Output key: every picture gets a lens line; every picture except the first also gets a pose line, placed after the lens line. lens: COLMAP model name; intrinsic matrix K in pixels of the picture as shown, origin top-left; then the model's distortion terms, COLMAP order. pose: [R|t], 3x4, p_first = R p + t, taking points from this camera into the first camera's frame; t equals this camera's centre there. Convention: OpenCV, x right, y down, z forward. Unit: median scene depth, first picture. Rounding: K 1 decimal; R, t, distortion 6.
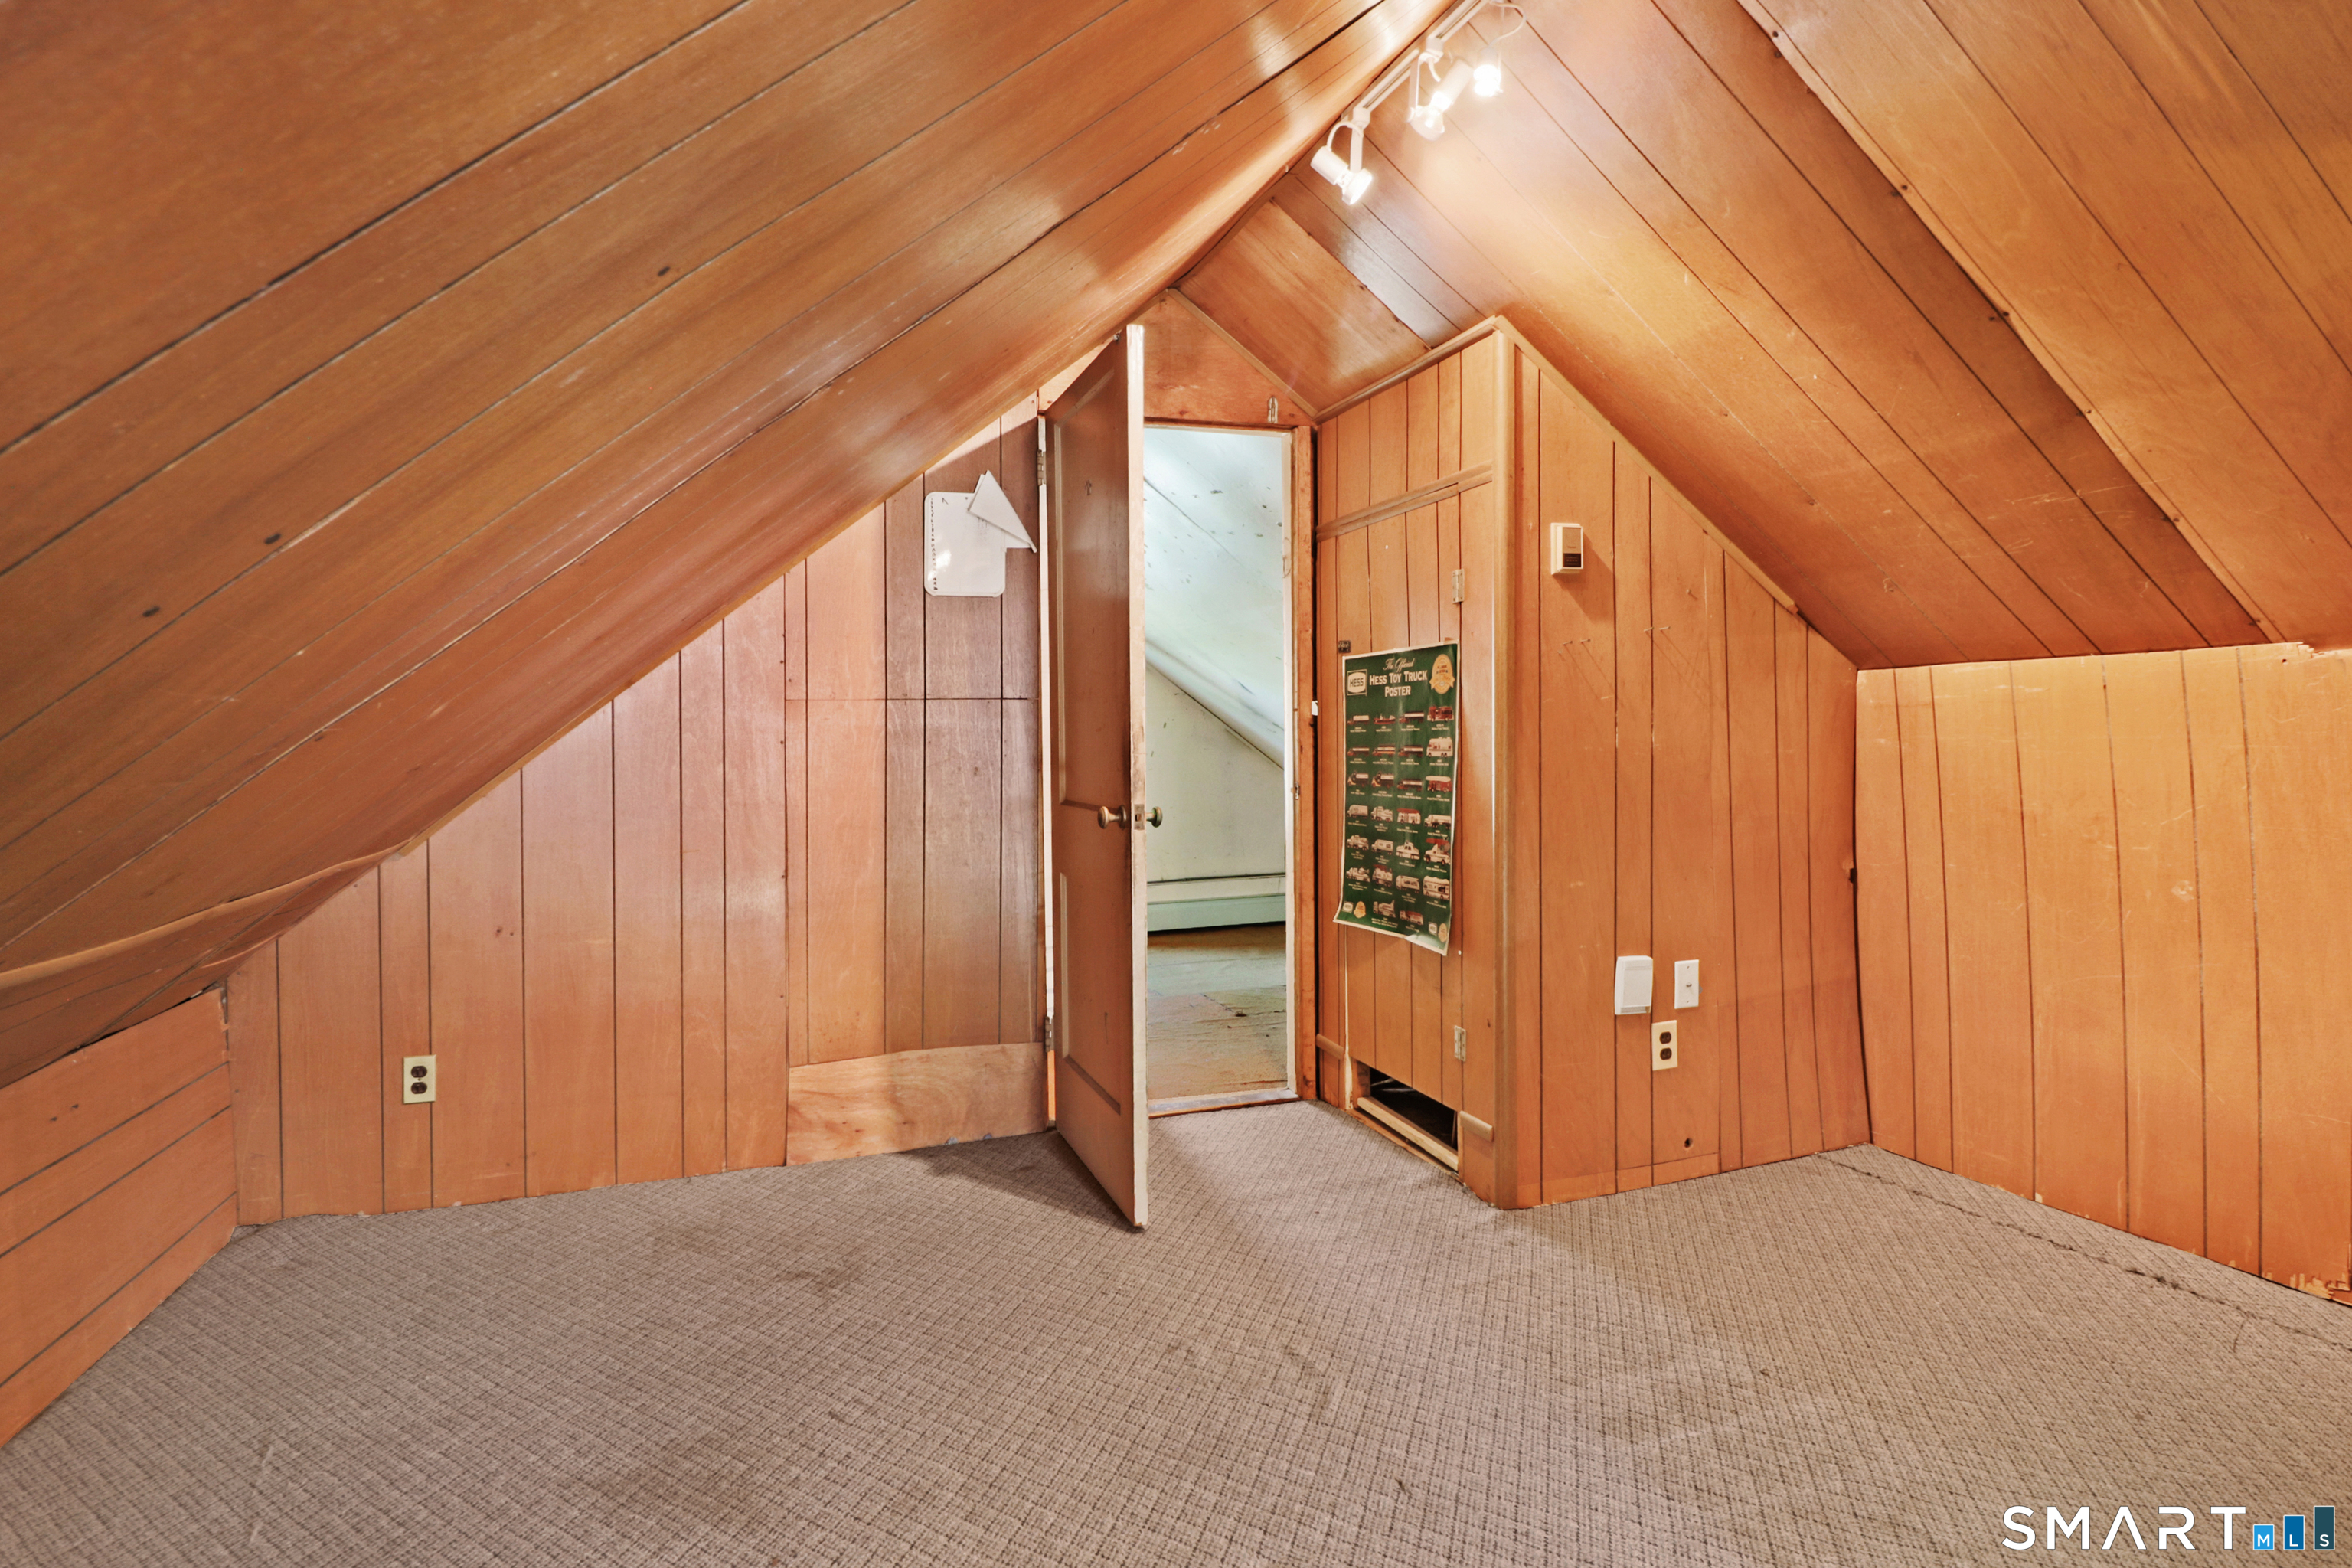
lens RADIAL K [[1142.5, 0, 1181.0], [0, 1142.5, 706.7], [0, 0, 1]] dist [-0.000990, -0.000243]
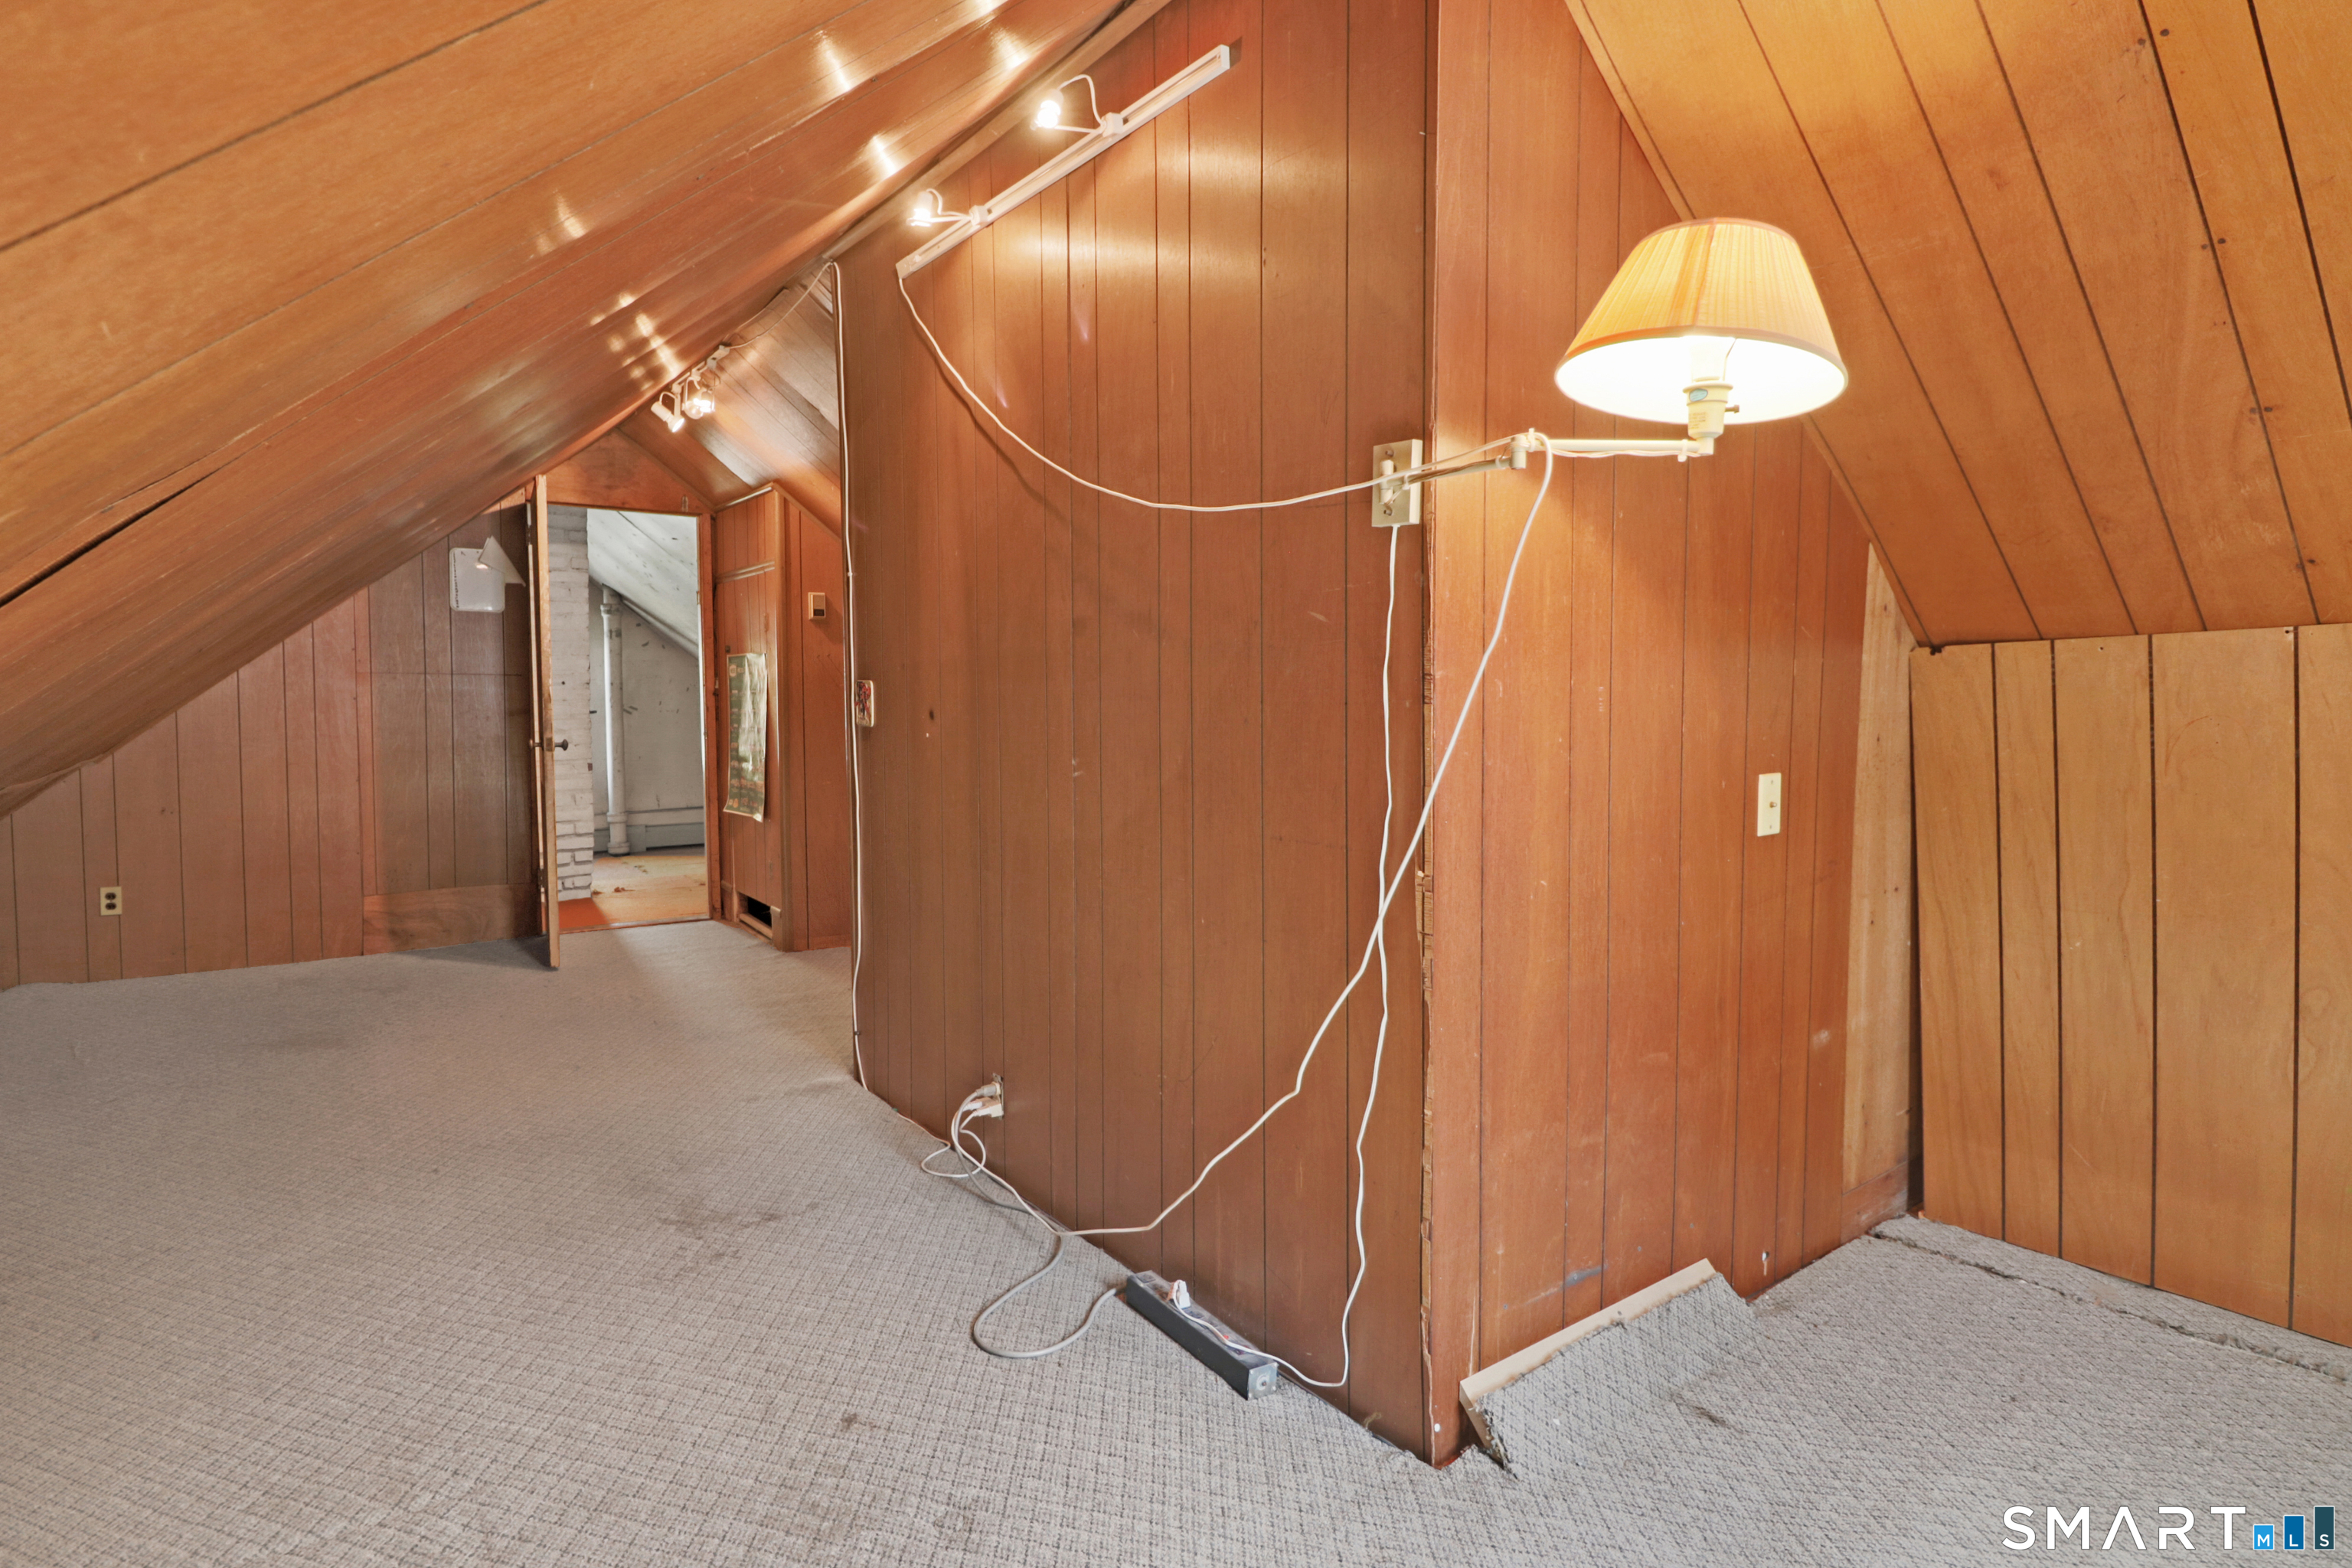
lens RADIAL K [[1224.3, 0, 1171.5], [0, 1224.3, 765.6], [0, 0, 1]] dist [0.002341, -0.015960]
pose [[0.969354, 0.009233, 0.245496, 0.354192], [-0.029601, 0.996403, 0.079406, -0.046218], [-0.243879, -0.084240, 0.966140, -0.976969]]
